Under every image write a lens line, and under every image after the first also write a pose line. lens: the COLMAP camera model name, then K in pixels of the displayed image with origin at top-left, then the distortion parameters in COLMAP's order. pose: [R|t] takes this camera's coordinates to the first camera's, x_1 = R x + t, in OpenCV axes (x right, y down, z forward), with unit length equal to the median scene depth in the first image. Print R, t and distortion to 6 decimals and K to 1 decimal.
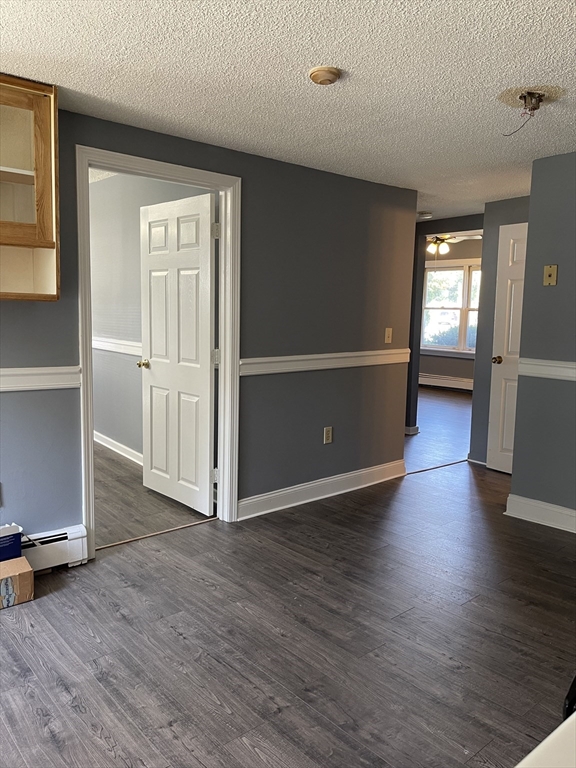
lens RADIAL K [[581.2, 0, 291.2], [0, 581.2, 377.3], [0, 0, 1]] dist [0.077131, -0.105562]
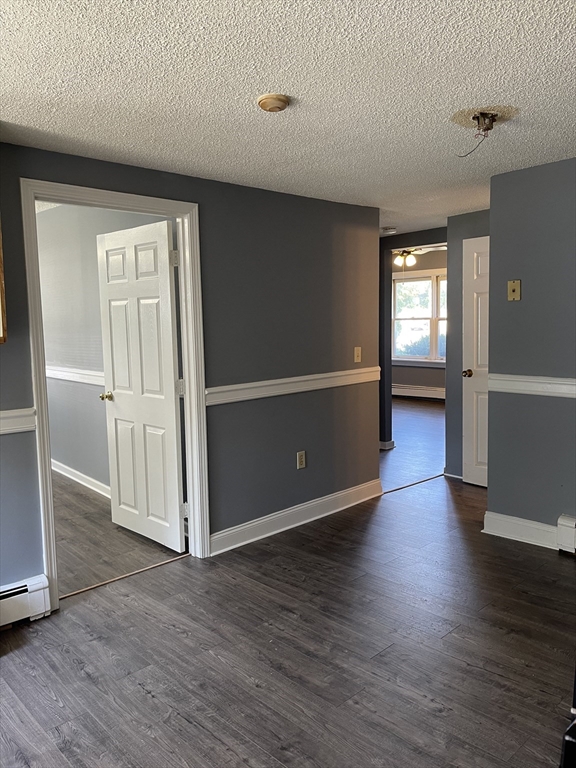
lens RADIAL K [[581.2, 0, 293.1], [0, 581.2, 377.5], [0, 0, 1]] dist [0.077131, -0.105562]
pose [[0.998012, -0.046586, 0.042439, 0.020726], [0.047355, 0.998728, -0.017289, -0.031803], [-0.041579, 0.019264, 0.998949, 0.028824]]
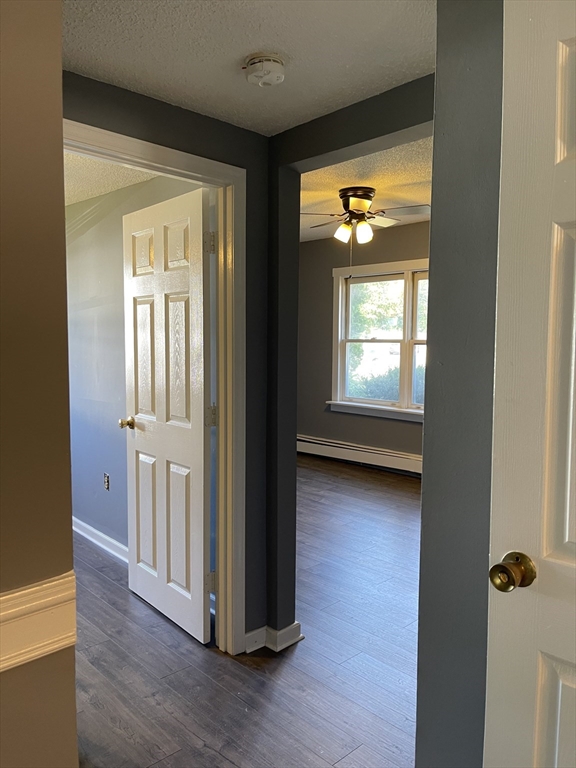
lens RADIAL K [[581.2, 0, 284.1], [0, 581.2, 389.0], [0, 0, 1]] dist [0.077131, -0.105562]
pose [[0.997941, -0.019255, 0.061179, 0.405058], [0.021229, 0.999270, -0.031775, -0.158288], [-0.060522, 0.033008, 0.997621, 1.255608]]
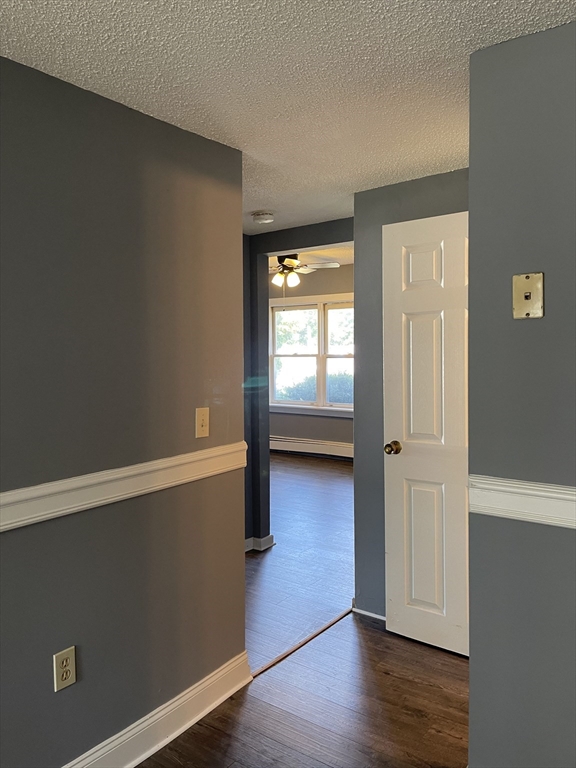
lens RADIAL K [[581.2, 0, 283.5], [0, 581.2, 380.4], [0, 0, 1]] dist [0.077131, -0.105562]
pose [[0.972252, -0.039794, 0.230528, 0.180519], [0.055884, 0.996404, -0.063691, -0.108279], [-0.227165, 0.074807, 0.970979, 0.727699]]
